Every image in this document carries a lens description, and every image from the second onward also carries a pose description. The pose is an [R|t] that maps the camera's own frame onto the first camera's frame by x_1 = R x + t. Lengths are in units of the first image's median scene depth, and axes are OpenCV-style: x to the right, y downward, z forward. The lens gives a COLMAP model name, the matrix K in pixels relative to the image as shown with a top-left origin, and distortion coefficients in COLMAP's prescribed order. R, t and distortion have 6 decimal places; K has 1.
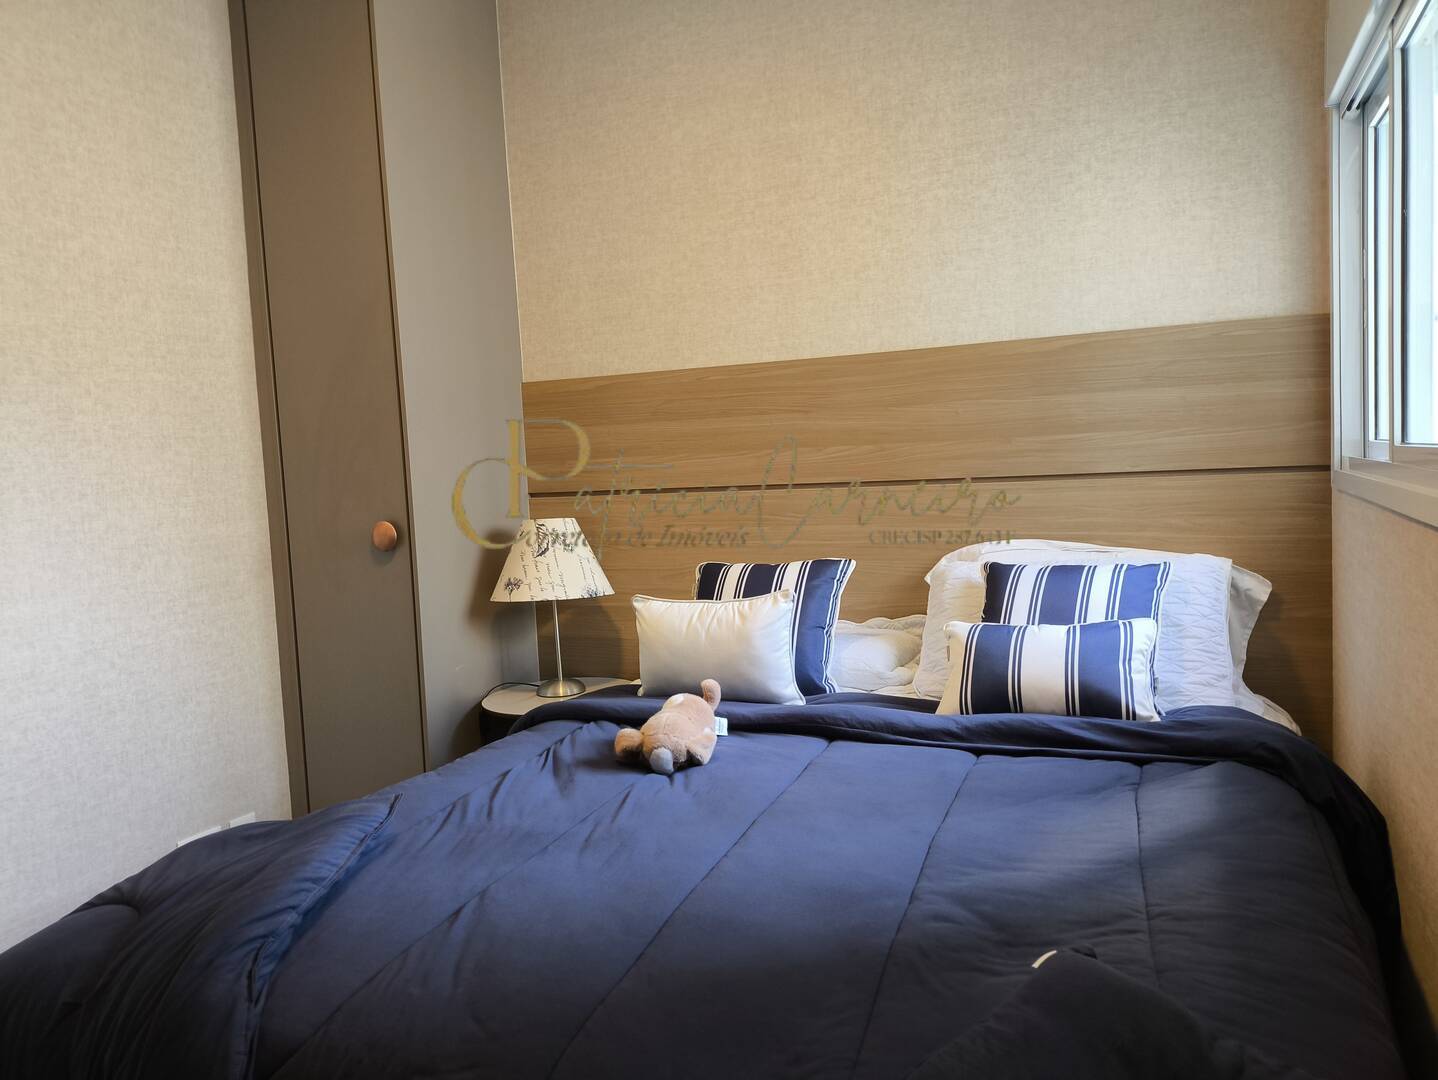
lens RADIAL K [[1042.5, 0, 719.0], [0, 1042.5, 540.0], [0, 0, 1]] dist [0.003260, 0.000821]
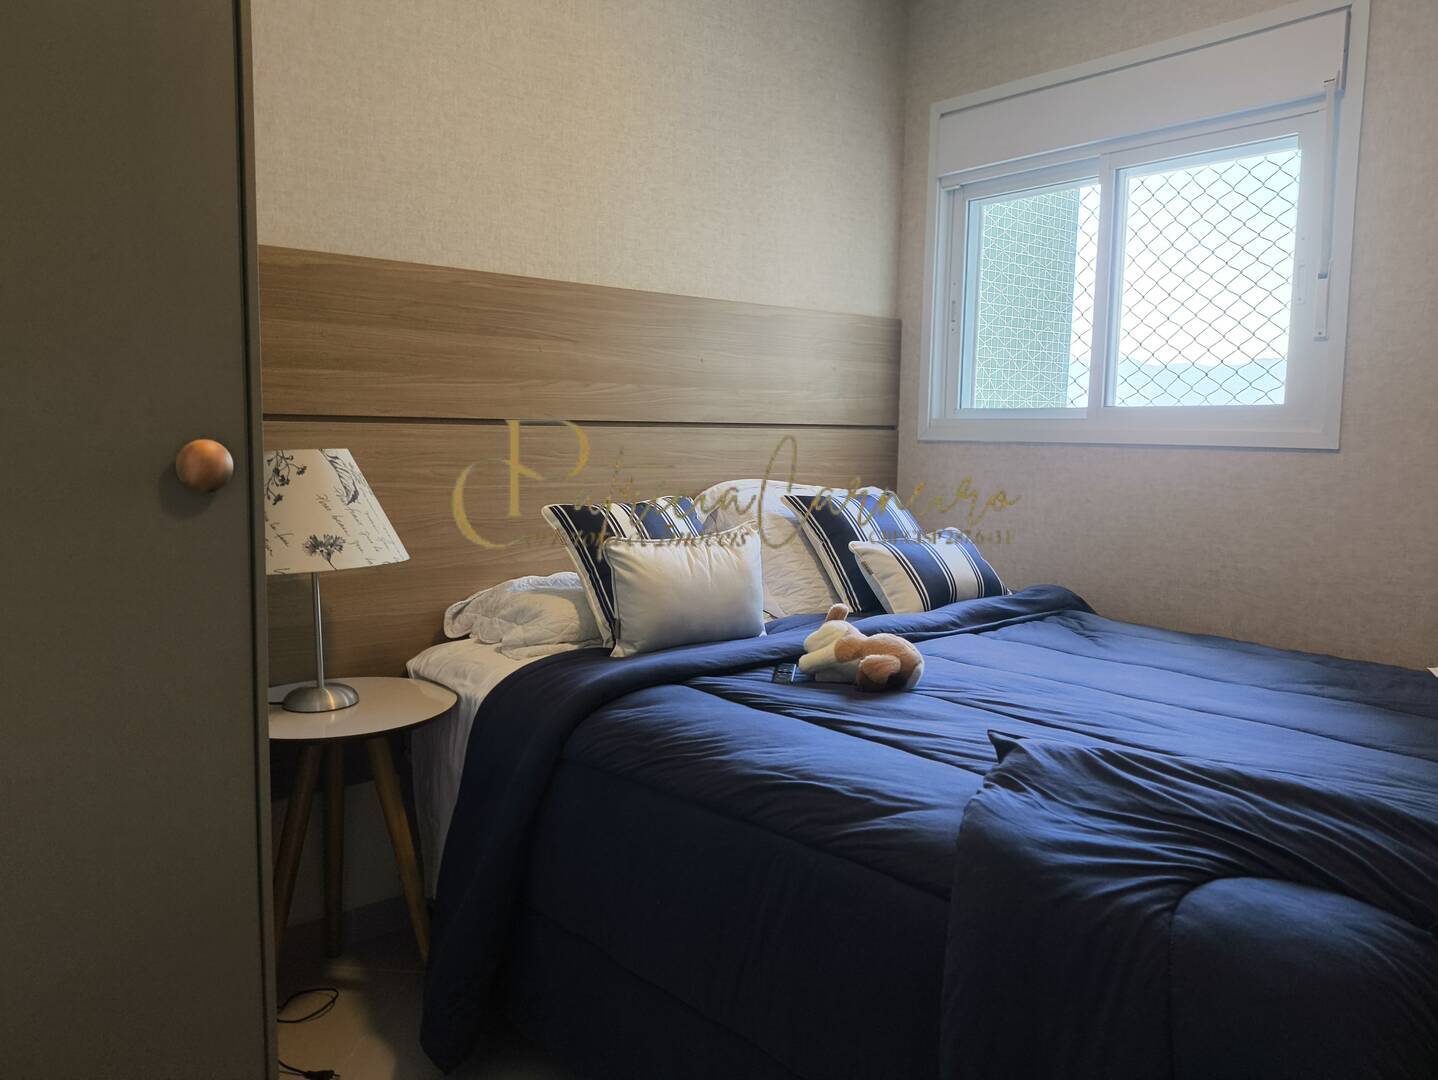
lens RADIAL K [[1087.0, 0, 719.0], [0, 1087.0, 540.0], [0, 0, 1]] dist [0.031008, -0.000157]
pose [[0.423043, -0.040451, 0.905206, -0.732118], [0.034226, 0.999003, 0.028647, 0.028253], [-0.905463, 0.018863, 0.424006, 0.481691]]
